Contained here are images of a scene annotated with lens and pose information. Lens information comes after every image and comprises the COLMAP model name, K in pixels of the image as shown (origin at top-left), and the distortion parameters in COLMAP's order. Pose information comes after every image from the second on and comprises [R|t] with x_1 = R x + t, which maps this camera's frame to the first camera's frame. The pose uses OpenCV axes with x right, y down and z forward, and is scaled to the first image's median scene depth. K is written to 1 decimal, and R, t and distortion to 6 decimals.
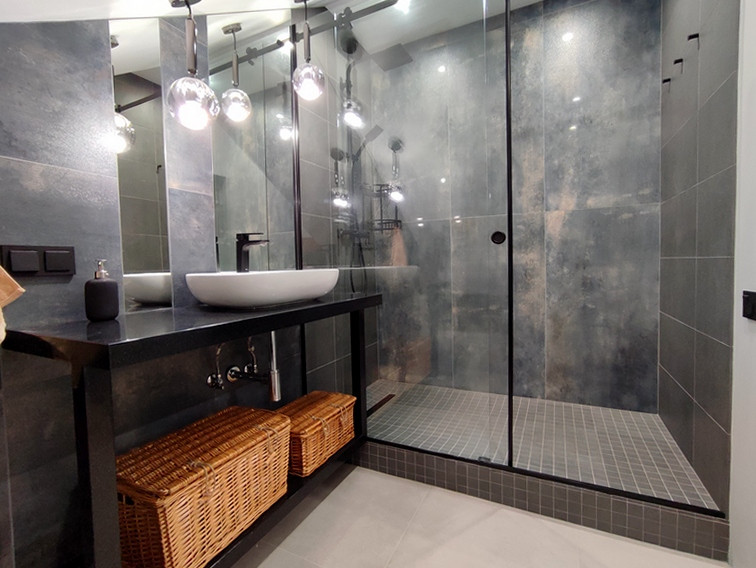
lens RADIAL K [[347.4, 0, 377.4], [0, 347.4, 280.4], [0, 0, 1]] dist [0.002055, 0.000958]
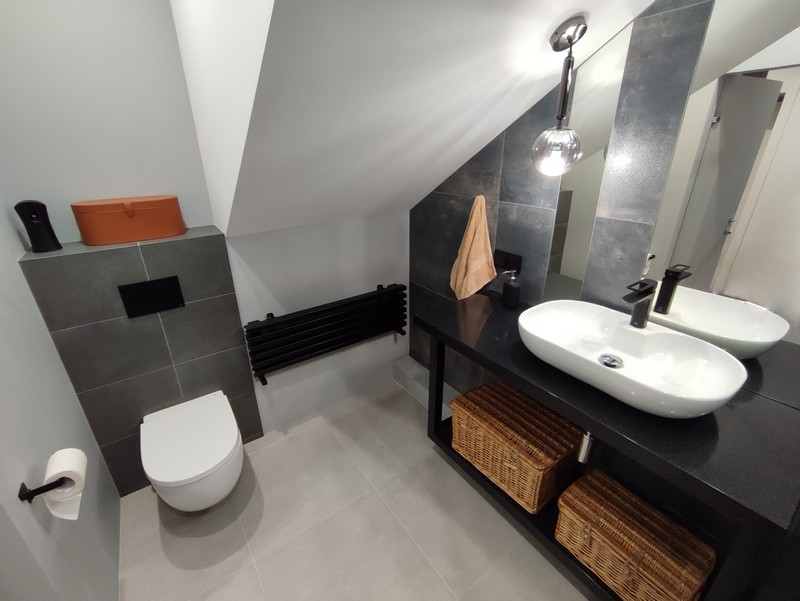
lens RADIAL K [[367.6, 0, 399.4], [0, 367.6, 298.2], [0, 0, 1]] dist [0.002055, 0.000958]
pose [[-0.471142, 0.376046, -0.797881, 0.698274], [-0.026804, 0.898047, 0.439083, -0.579743], [0.881650, 0.228257, -0.413029, 1.131419]]
